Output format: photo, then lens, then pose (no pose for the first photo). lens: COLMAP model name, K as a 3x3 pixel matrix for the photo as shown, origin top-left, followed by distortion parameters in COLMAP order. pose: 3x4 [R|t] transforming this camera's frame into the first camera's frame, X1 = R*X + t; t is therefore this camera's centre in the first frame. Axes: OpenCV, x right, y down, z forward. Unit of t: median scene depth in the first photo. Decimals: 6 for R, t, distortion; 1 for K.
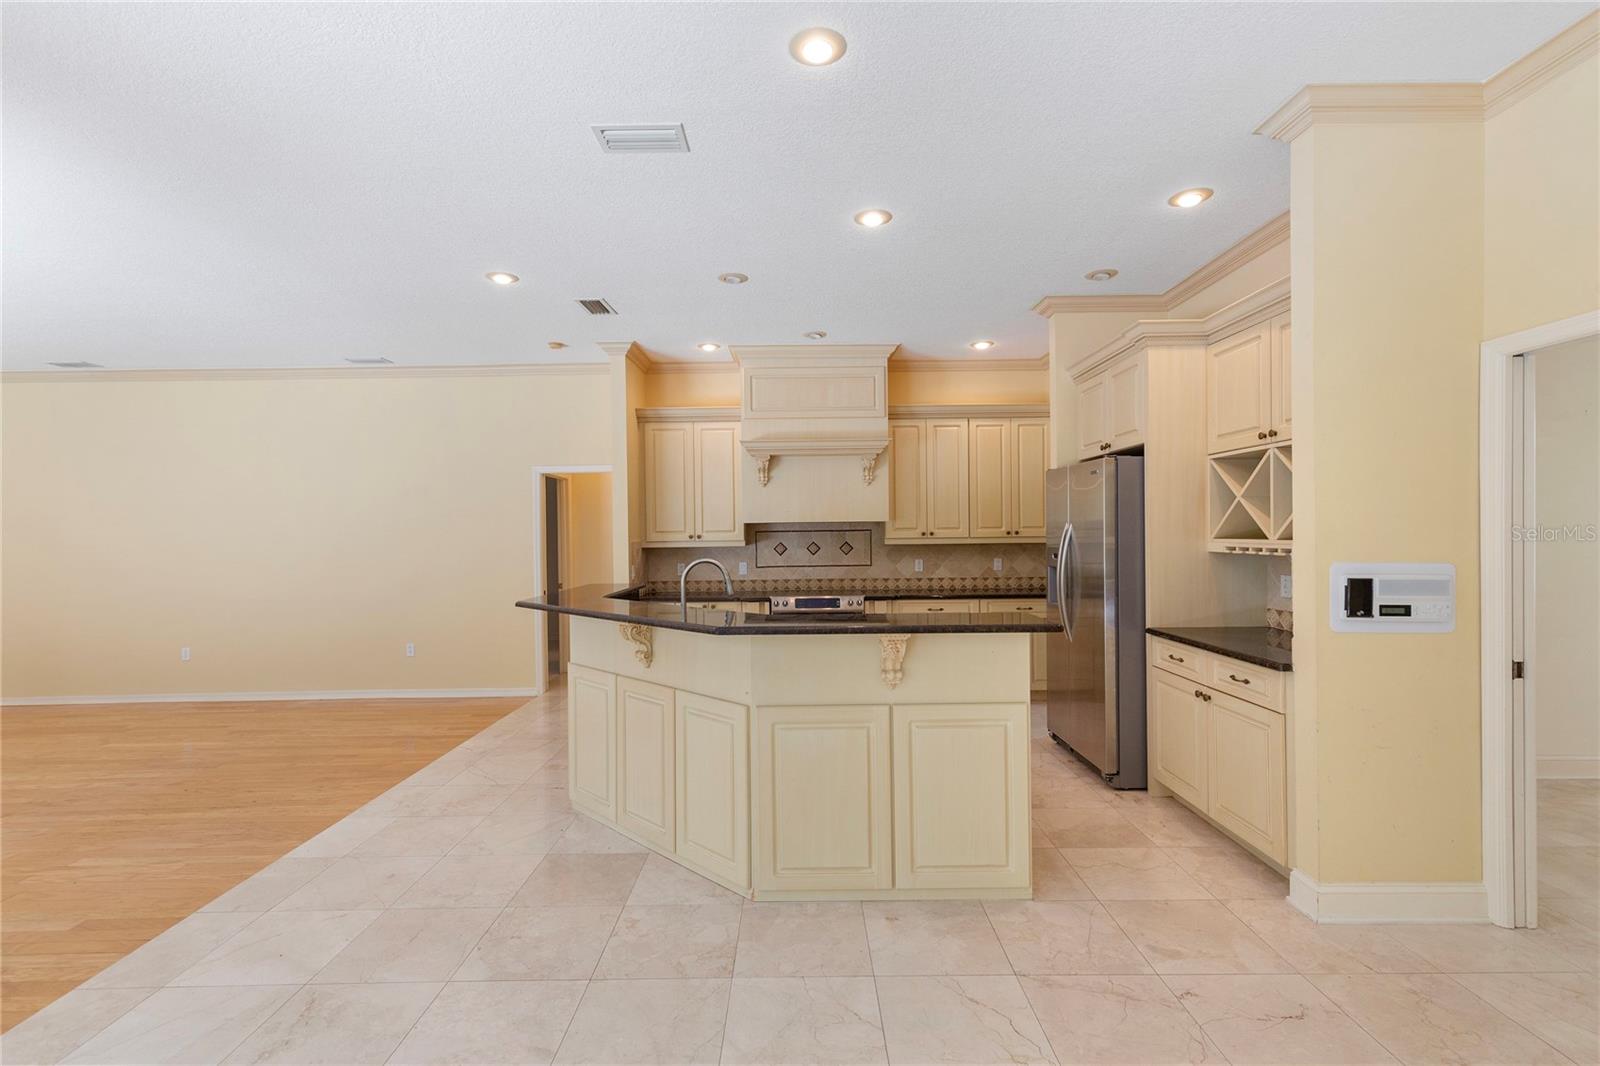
lens RADIAL K [[724.1, 0, 800.0], [0, 724.1, 533.0], [0, 0, 1]] dist [0.003760, 0.000156]
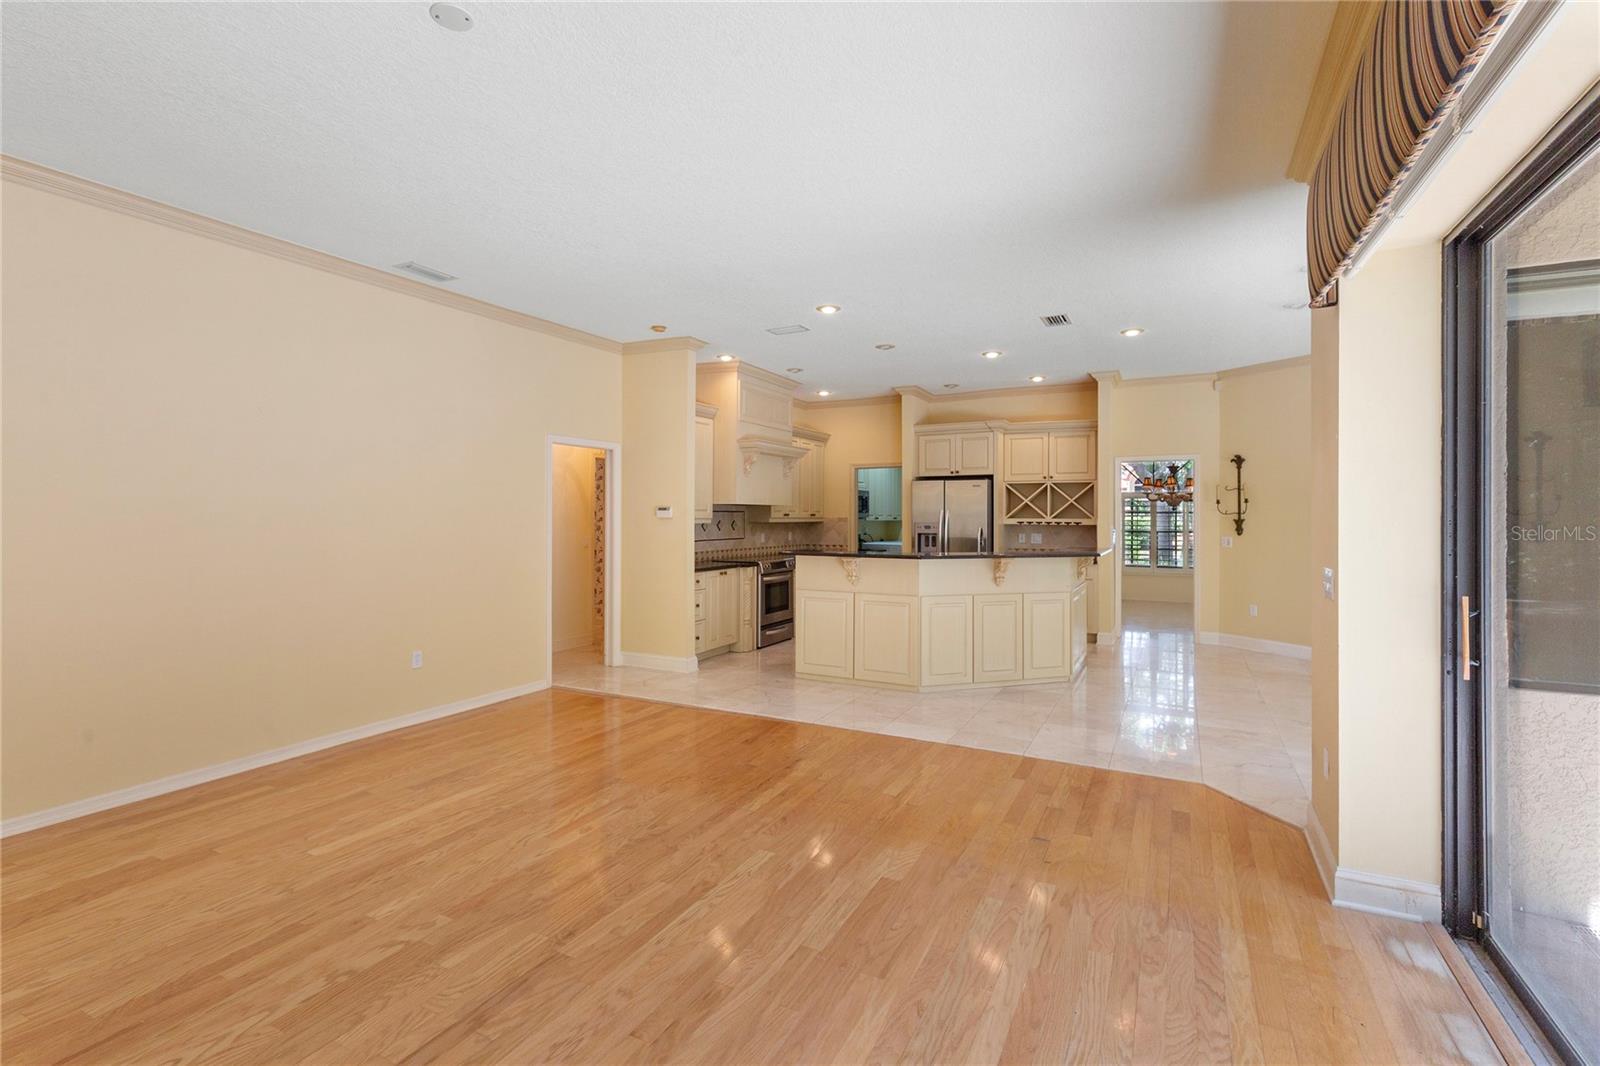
lens RADIAL K [[728.4, 0, 803.1], [0, 728.4, 506.2], [0, 0, 1]] dist [0.009160, 0.000215]
pose [[0.464166, 0.023988, 0.885423, -1.132421], [-0.008000, 0.999706, -0.022891, 0.017382], [-0.885712, 0.003542, 0.464221, 0.321970]]
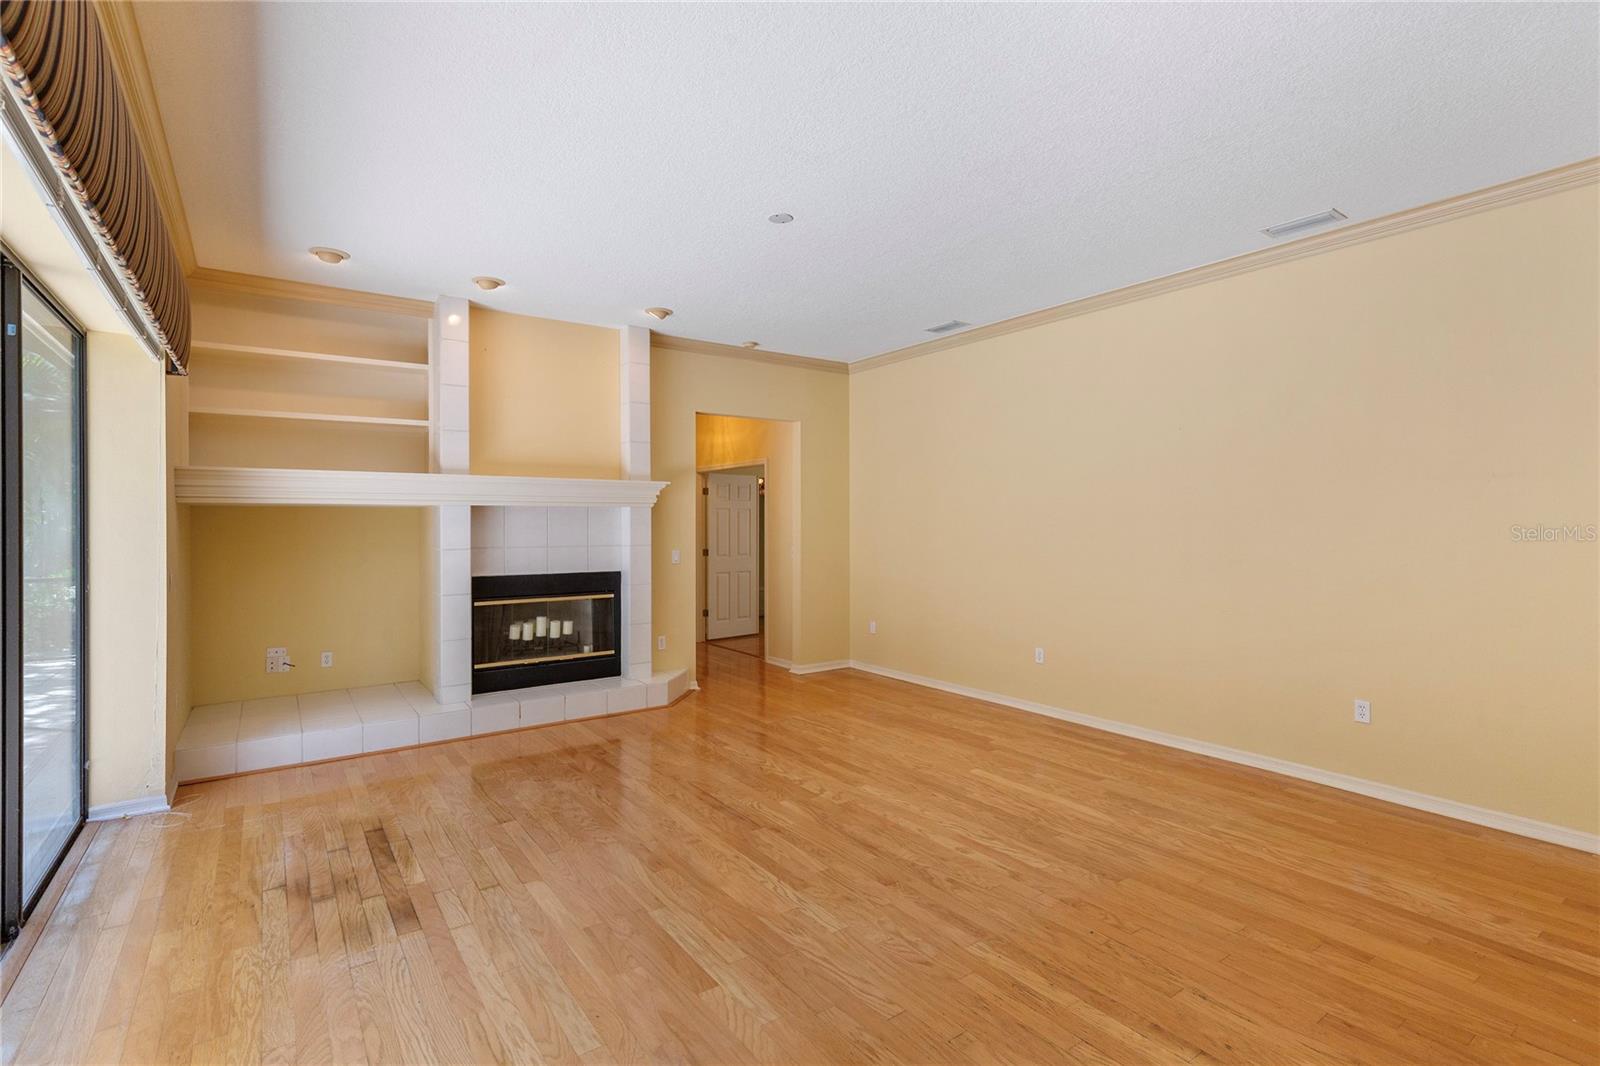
lens RADIAL K [[753.0, 0, 794.4], [0, 753.0, 522.3], [0, 0, 1]] dist [0.001507, 0.000184]
pose [[0.571091, 0.014254, -0.820763, -0.335370], [-0.006233, 0.999896, 0.013027, 0.004359], [0.820863, -0.002324, 0.571120, 0.309245]]
